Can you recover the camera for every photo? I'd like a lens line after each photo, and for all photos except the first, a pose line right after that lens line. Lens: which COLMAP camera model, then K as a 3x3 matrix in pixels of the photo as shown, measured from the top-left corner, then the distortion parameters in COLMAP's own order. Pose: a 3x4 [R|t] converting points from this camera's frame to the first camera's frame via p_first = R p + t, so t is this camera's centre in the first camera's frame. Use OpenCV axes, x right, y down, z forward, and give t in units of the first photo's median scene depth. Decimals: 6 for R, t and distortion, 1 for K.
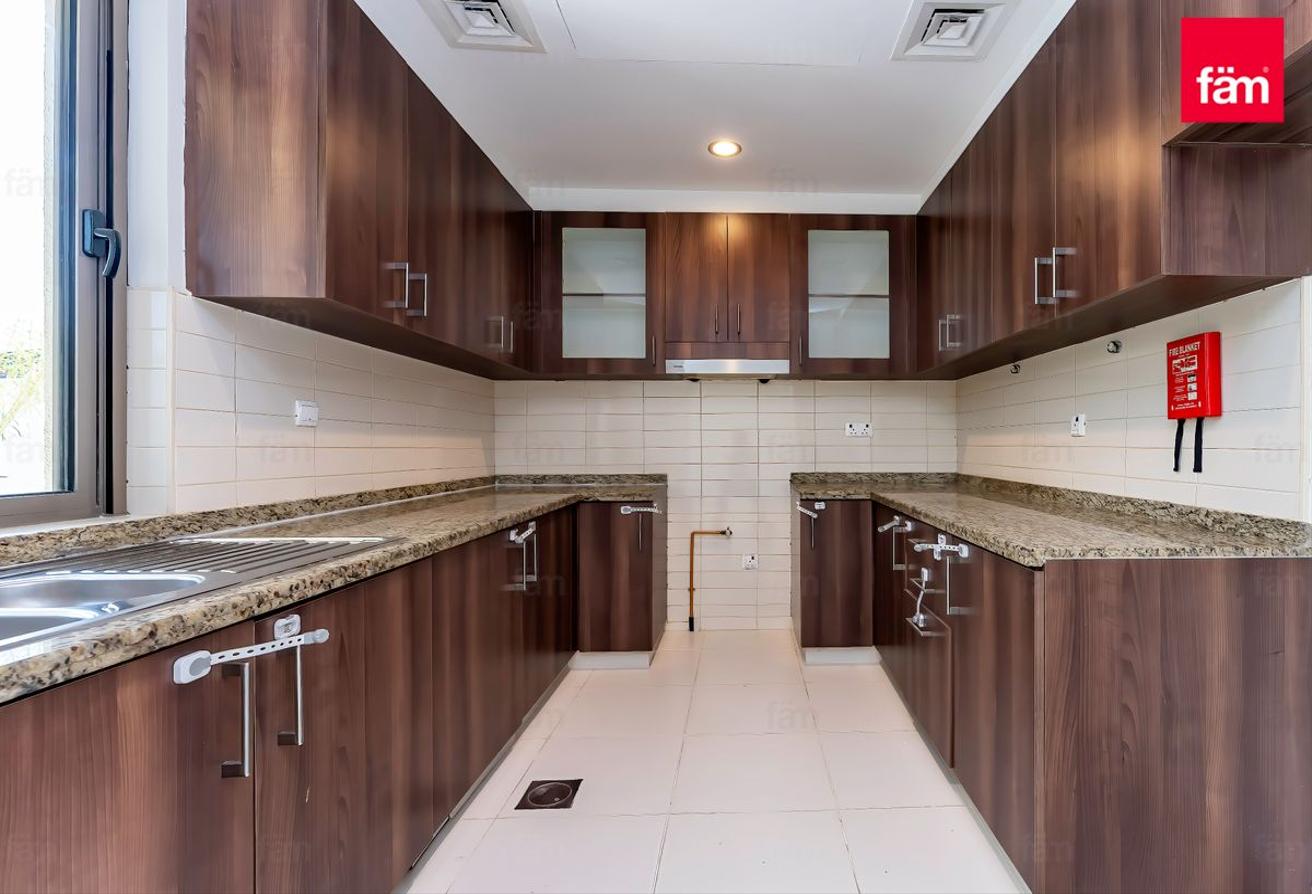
lens RADIAL K [[531.8, 0, 689.9], [0, 531.8, 445.5], [0, 0, 1]] dist [0.000027, 0.000107]
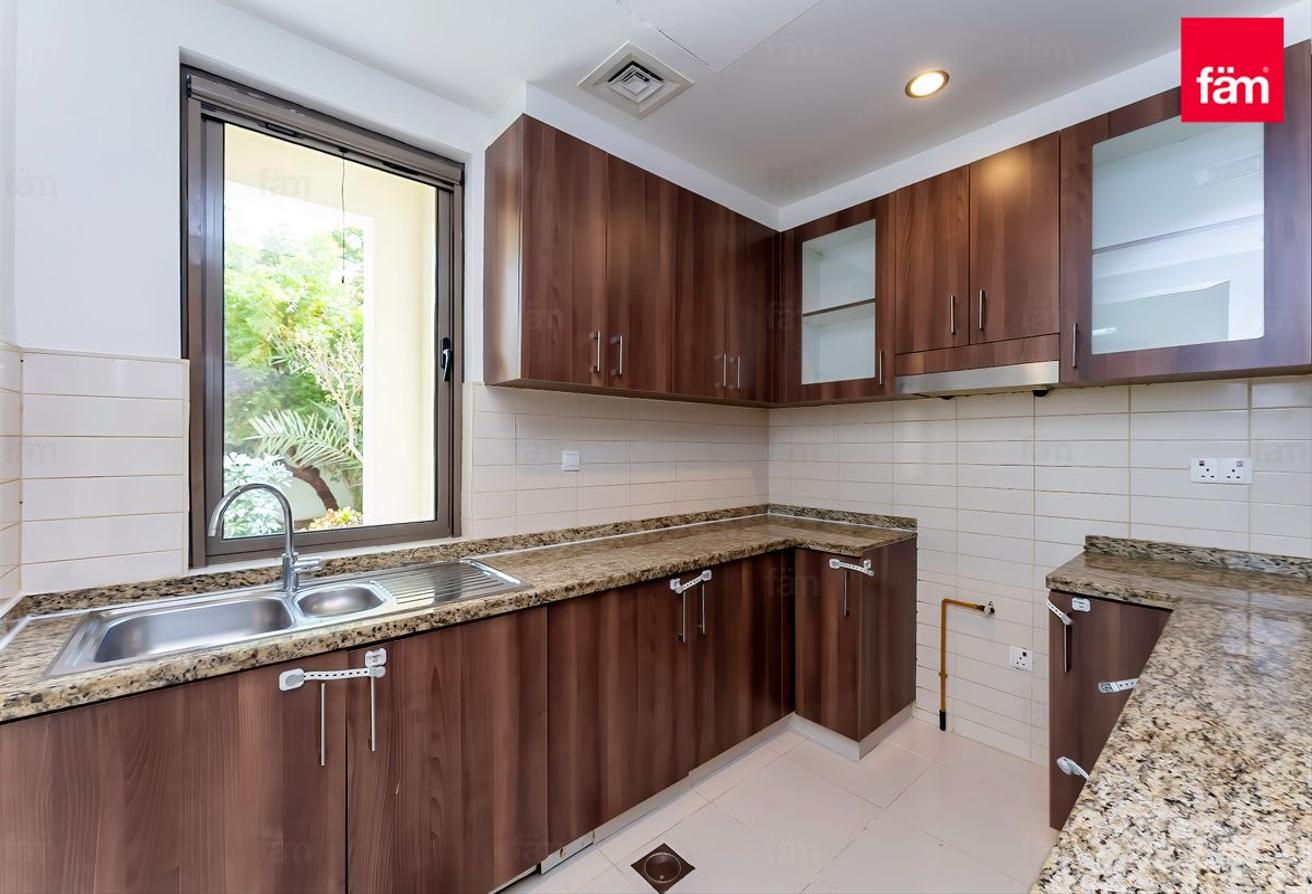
lens RADIAL K [[531.8, 0, 686.7], [0, 531.8, 453.2], [0, 0, 1]] dist [0.000027, 0.000107]
pose [[0.732244, -0.017006, -0.680830, 0.329561], [0.023209, 0.999731, -0.000009, -0.068776], [0.680647, -0.015795, 0.732441, 0.256163]]
